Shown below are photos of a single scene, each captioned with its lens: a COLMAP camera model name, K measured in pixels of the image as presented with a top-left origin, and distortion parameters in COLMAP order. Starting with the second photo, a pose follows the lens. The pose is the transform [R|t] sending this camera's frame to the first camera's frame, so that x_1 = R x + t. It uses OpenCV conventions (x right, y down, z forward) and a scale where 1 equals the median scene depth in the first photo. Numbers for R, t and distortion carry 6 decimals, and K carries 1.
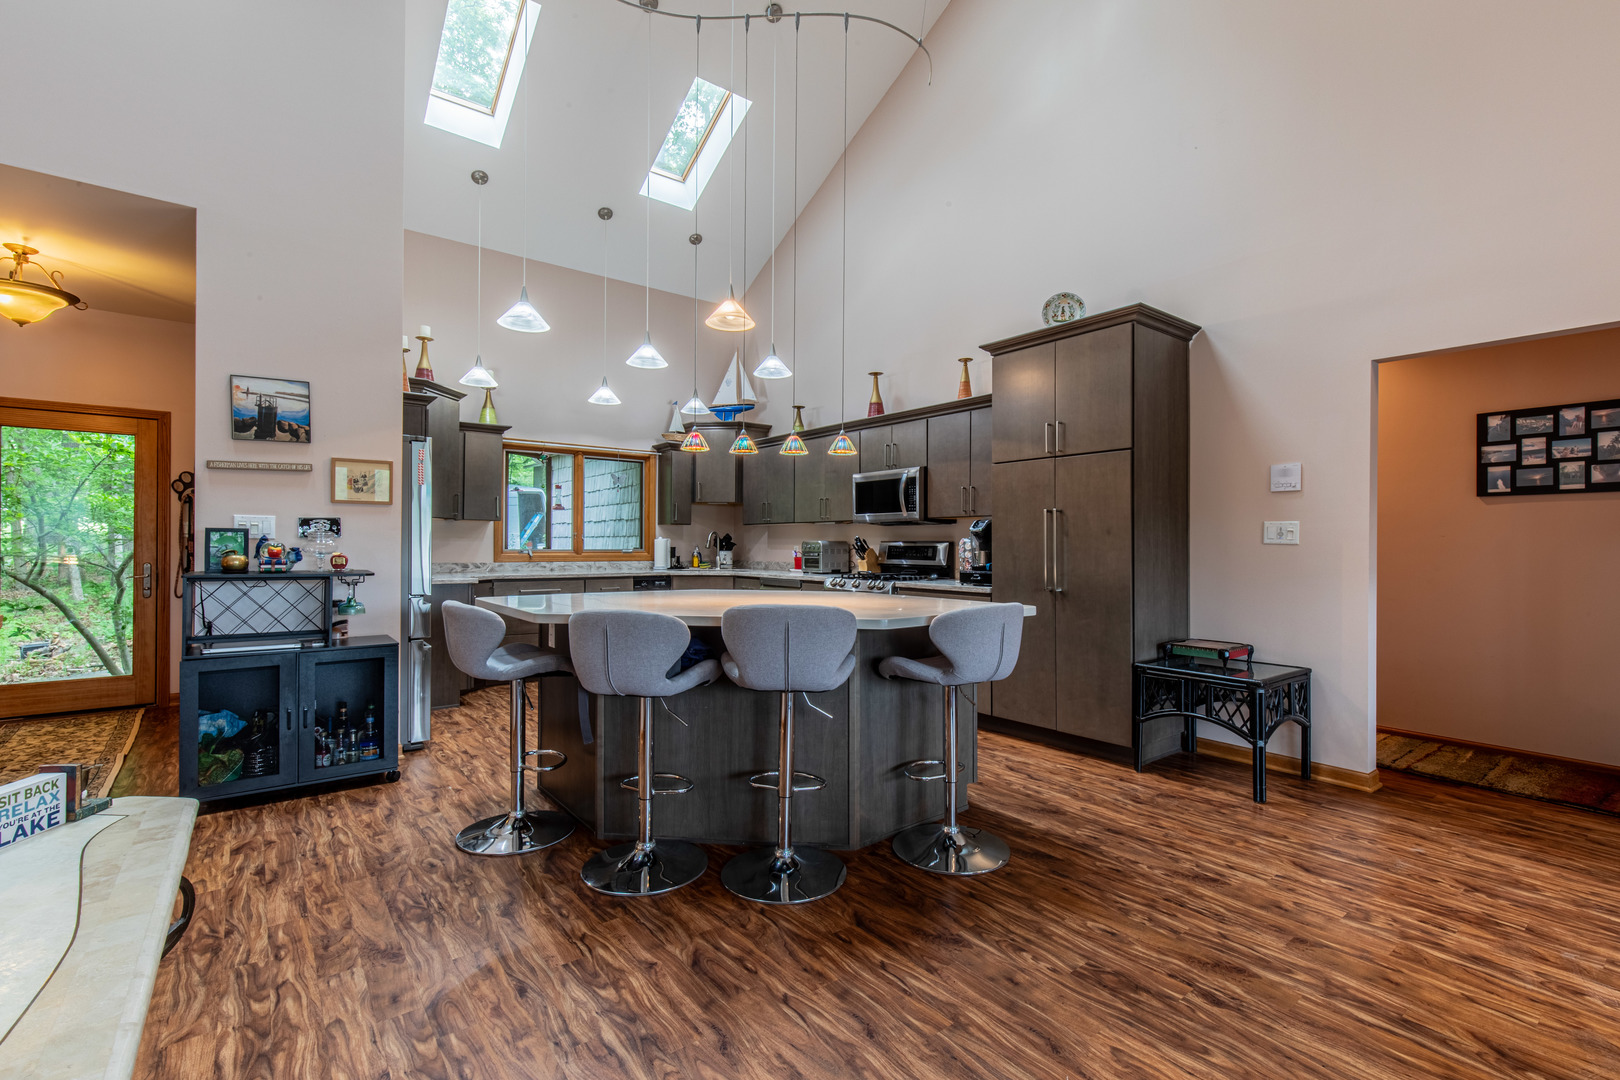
lens RADIAL K [[725.6, 0, 825.8], [0, 725.6, 542.7], [0, 0, 1]] dist [0.007055, -0.000316]
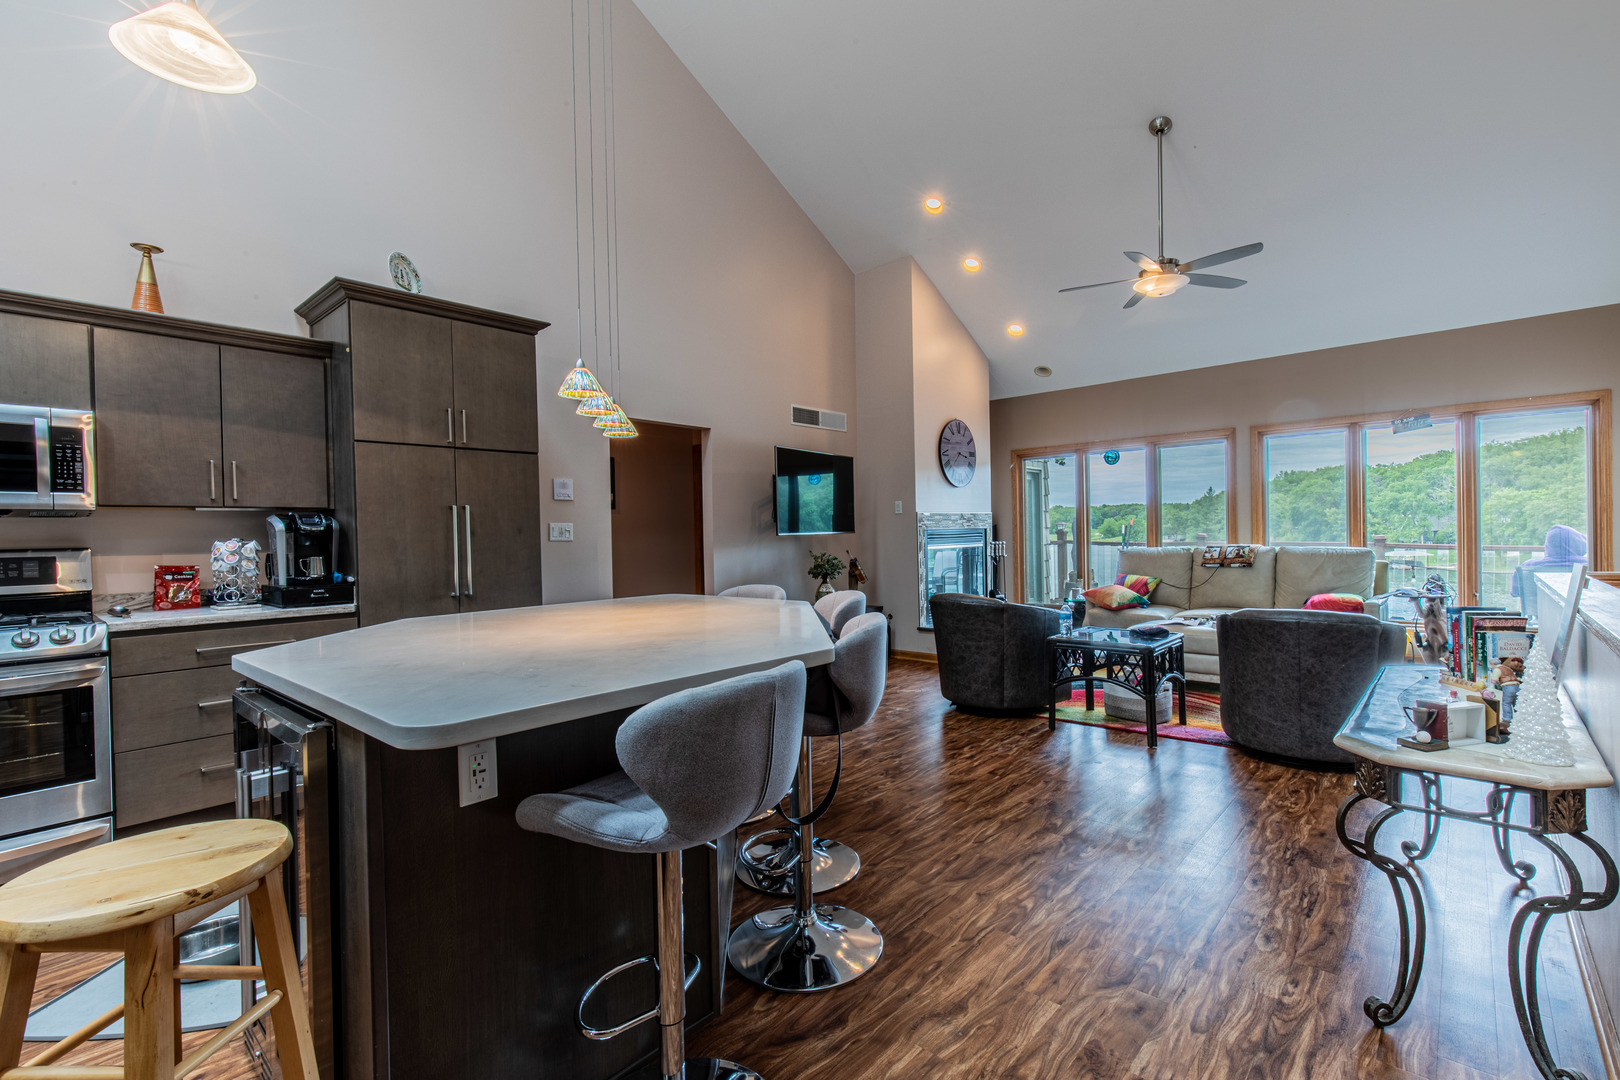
lens RADIAL K [[725.6, 0, 823.1], [0, 725.6, 540.9], [0, 0, 1]] dist [0.007055, -0.000316]
pose [[-0.178507, -0.007511, 0.983910, -0.662806], [0.017026, 0.999798, 0.010722, -0.004190], [-0.983791, 0.018666, -0.178343, 0.713952]]
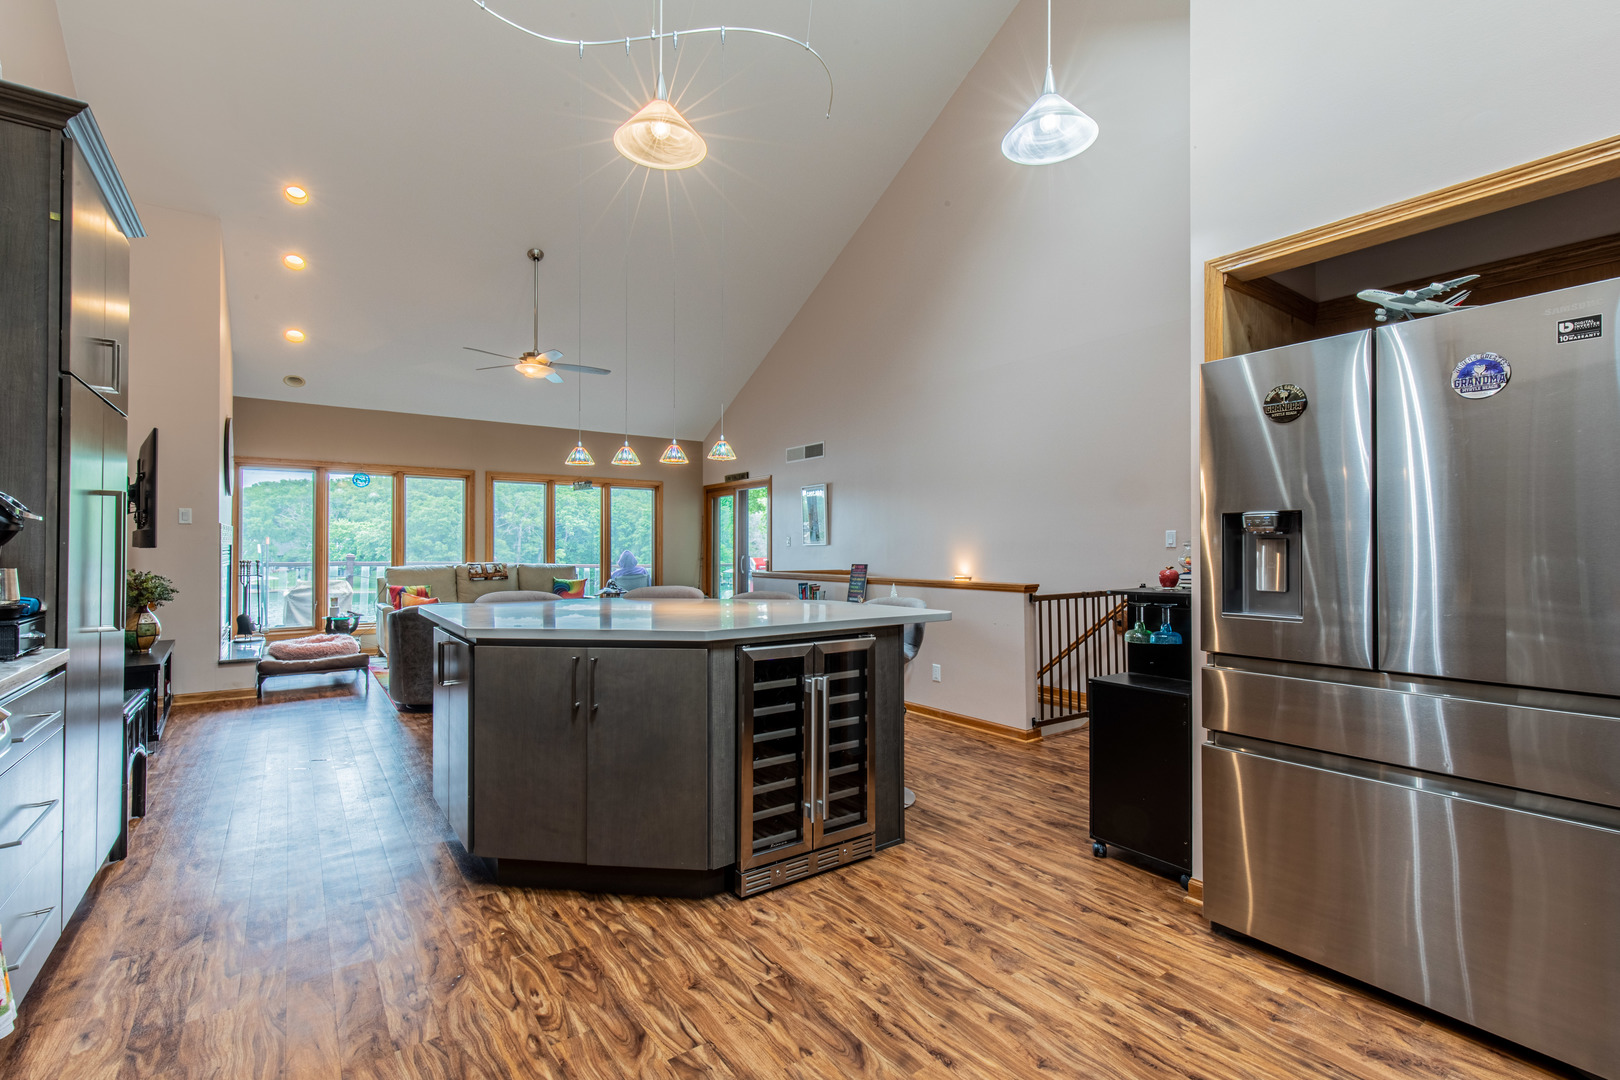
lens RADIAL K [[725.6, 0, 829.8], [0, 725.6, 540.3], [0, 0, 1]] dist [0.007055, -0.000316]
pose [[-0.999615, -0.004245, 0.027420, -0.279798], [-0.004627, 0.999893, -0.013858, -0.002344], [-0.027358, -0.013979, -0.999528, 1.565861]]
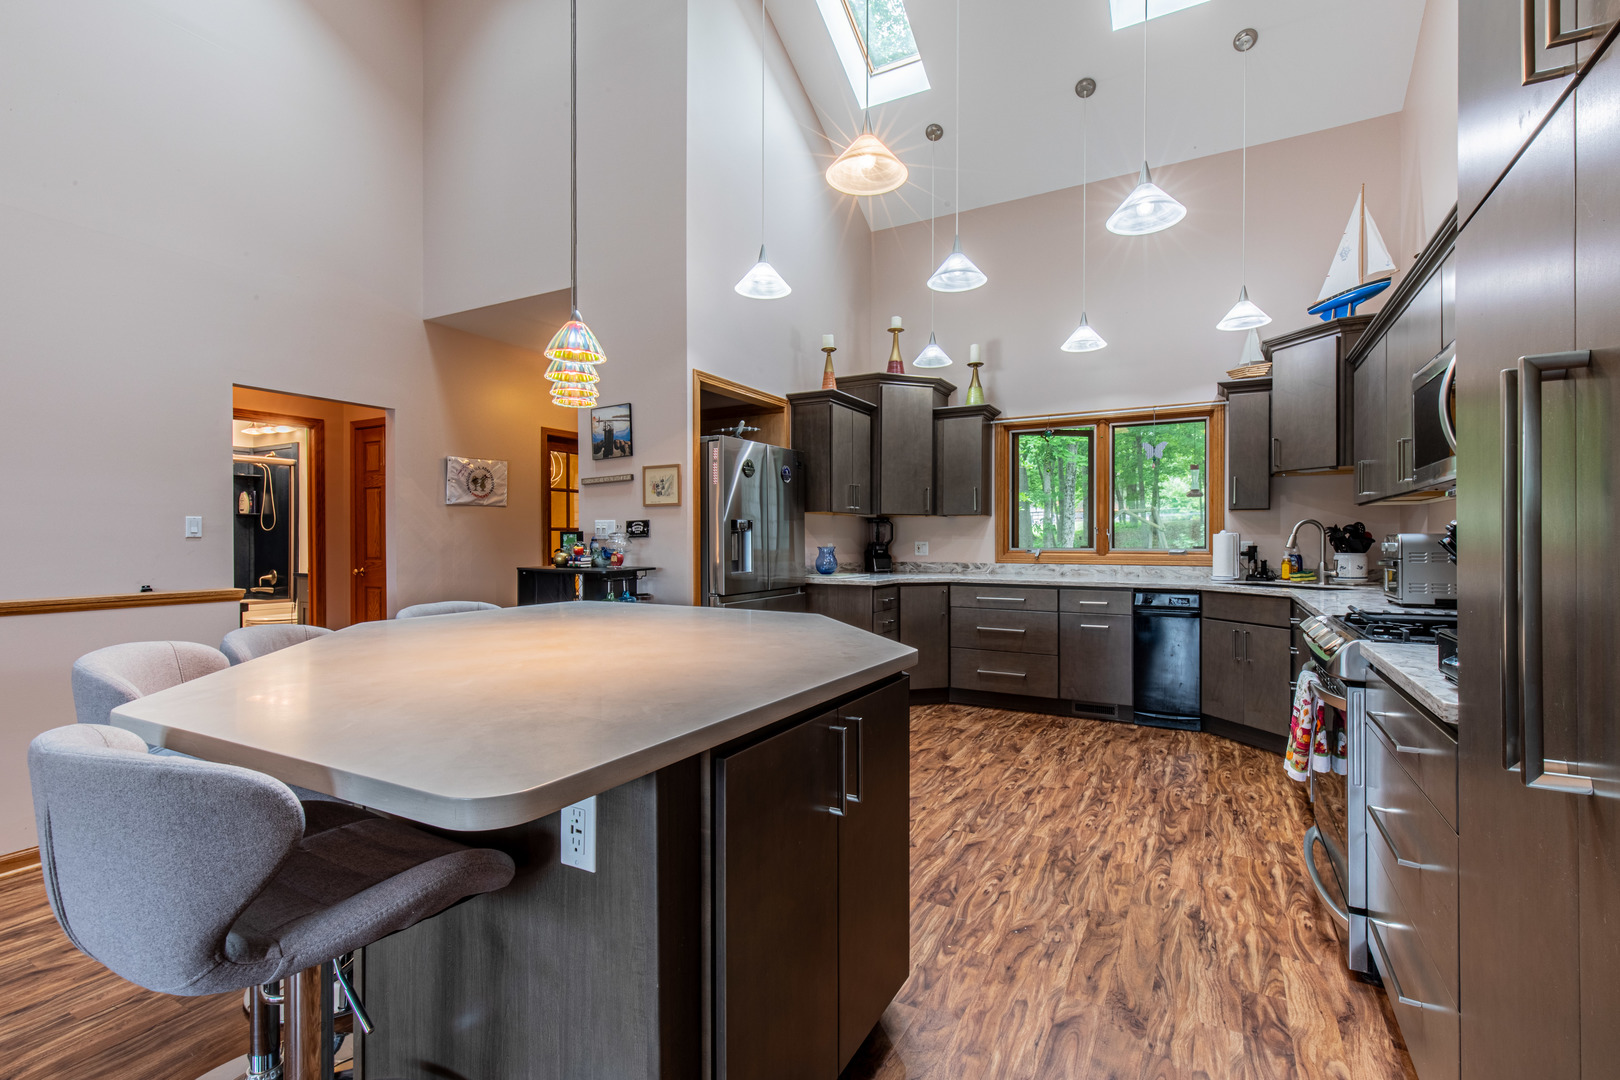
lens RADIAL K [[725.6, 0, 821.6], [0, 725.6, 540.5], [0, 0, 1]] dist [0.007055, -0.000316]
pose [[0.390416, -0.003906, -0.920630, 0.415660], [0.005734, 0.999982, -0.001812, 0.000328], [0.920621, -0.004572, 0.390432, 0.742550]]
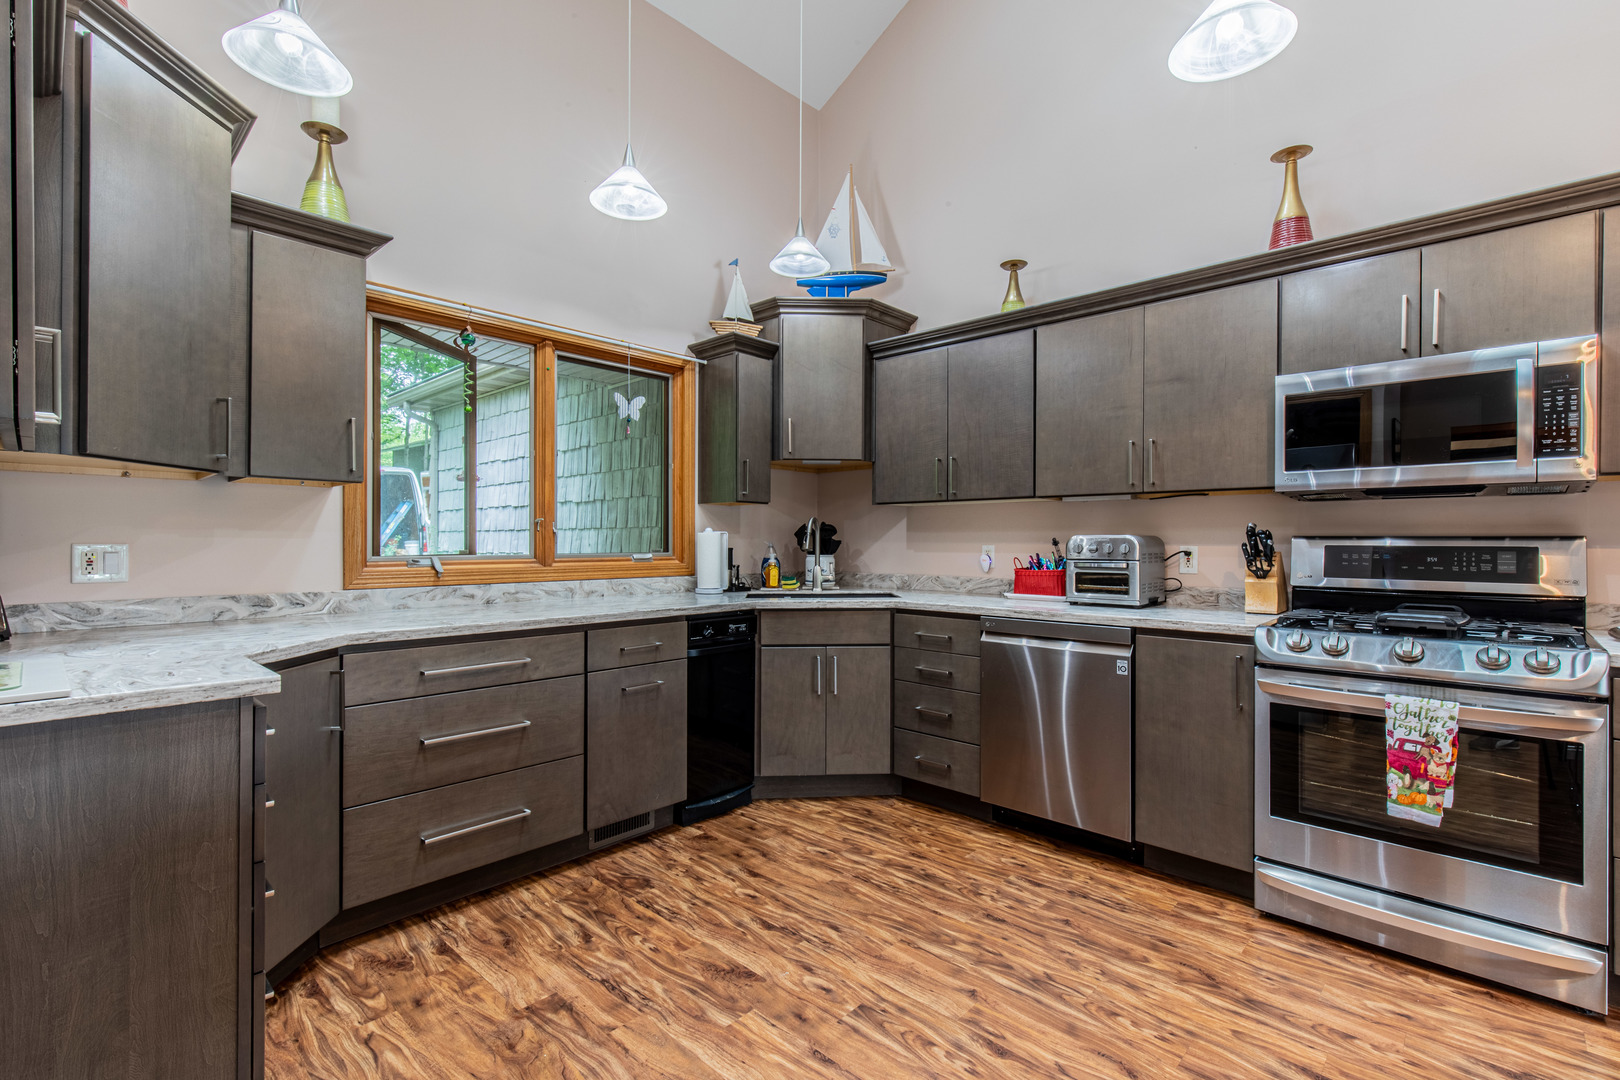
lens RADIAL K [[725.6, 0, 825.8], [0, 725.6, 543.3], [0, 0, 1]] dist [0.007055, -0.000316]
pose [[0.987441, -0.003934, 0.157939, -0.408406], [0.002745, 0.999966, 0.007743, -0.002126], [-0.157964, -0.007212, 0.987419, 0.891592]]
